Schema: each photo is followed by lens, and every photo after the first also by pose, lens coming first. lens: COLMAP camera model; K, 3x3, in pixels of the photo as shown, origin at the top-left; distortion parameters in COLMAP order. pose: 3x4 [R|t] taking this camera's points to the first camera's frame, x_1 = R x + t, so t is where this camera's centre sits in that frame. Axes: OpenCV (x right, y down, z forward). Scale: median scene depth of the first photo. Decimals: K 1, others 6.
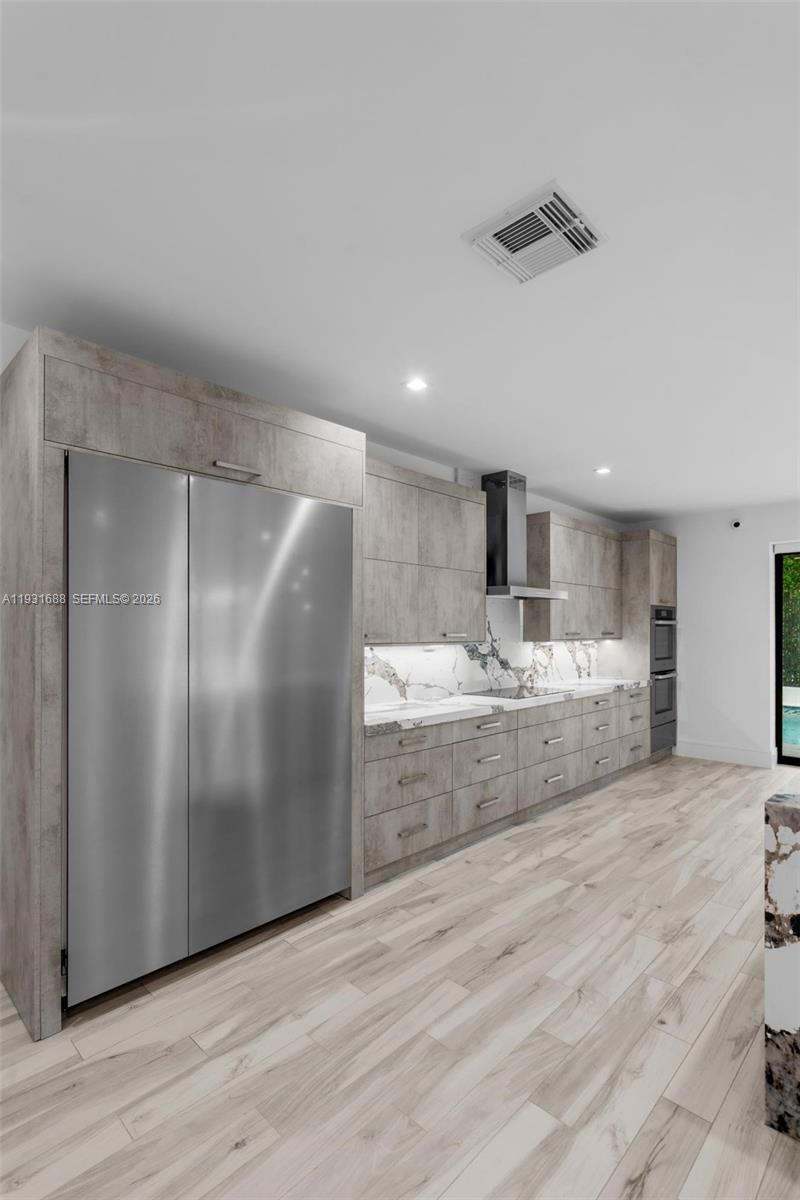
lens RADIAL K [[559.7, 0, 416.1], [0, 559.7, 629.4], [0, 0, 1]] dist [-0.002915, 0.002811]
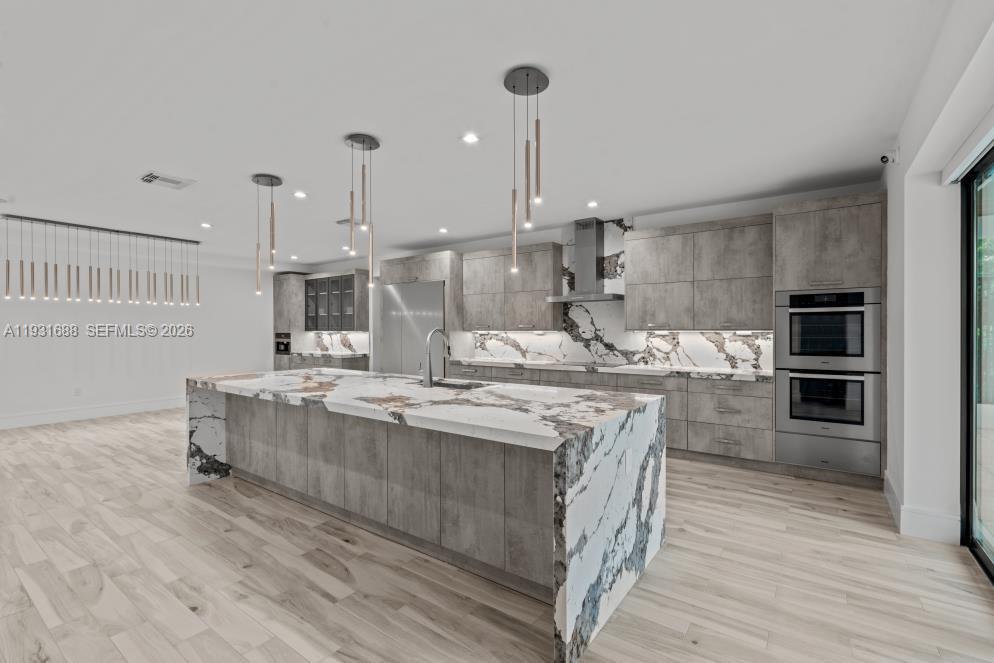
lens RADIAL K [[449.9, 0, 500.9], [0, 449.9, 332.2], [0, 0, 1]] dist [-0.007602, 0.003096]
pose [[0.149537, 0.005968, -0.988738, 1.264406], [0.006183, 0.999957, 0.006970, 0.015776], [0.988737, -0.007155, 0.149493, 0.561163]]
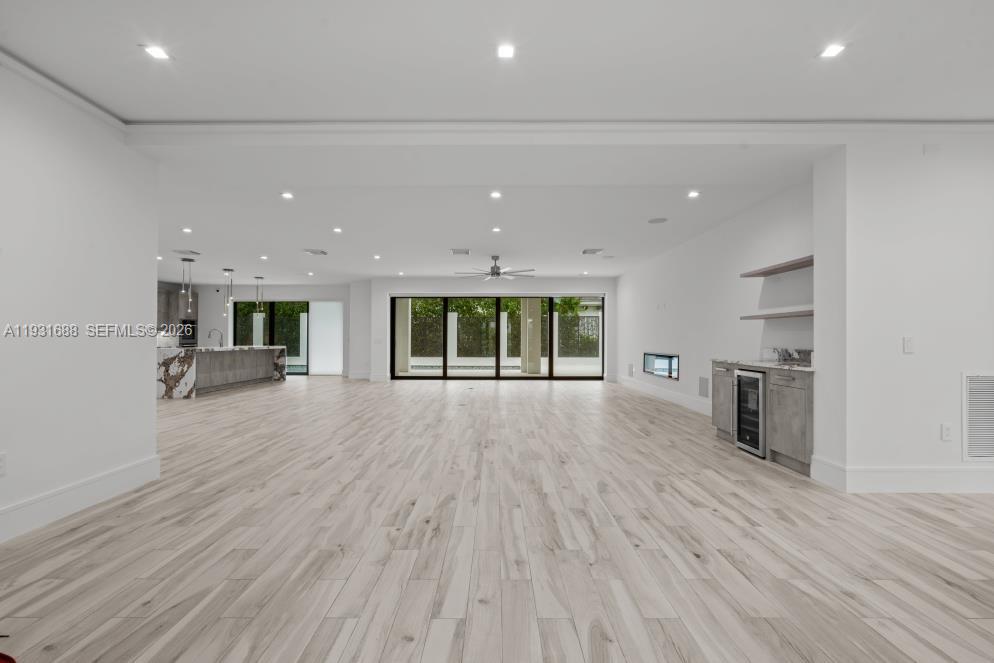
lens RADIAL K [[463.6, 0, 498.1], [0, 463.6, 324.6], [0, 0, 1]] dist [-0.002915, 0.002811]
pose [[0.737675, 0.014275, 0.675005, 0.055322], [0.000899, 0.999755, -0.022126, 0.042034], [-0.675155, 0.016928, 0.737482, -2.013488]]
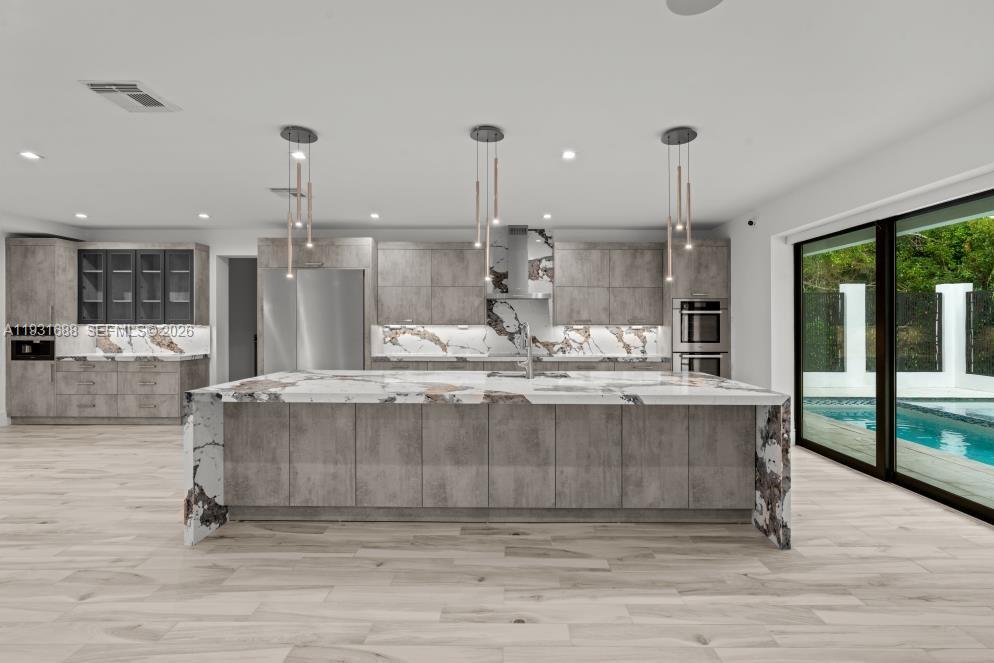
lens RADIAL K [[449.9, 0, 513.2], [0, 449.9, 326.0], [0, 0, 1]] dist [-0.007602, 0.003096]
pose [[0.697932, 0.005789, -0.716141, 1.076238], [-0.000277, 0.999969, 0.007813, 0.013351], [0.716164, -0.005254, 0.697912, 0.039284]]
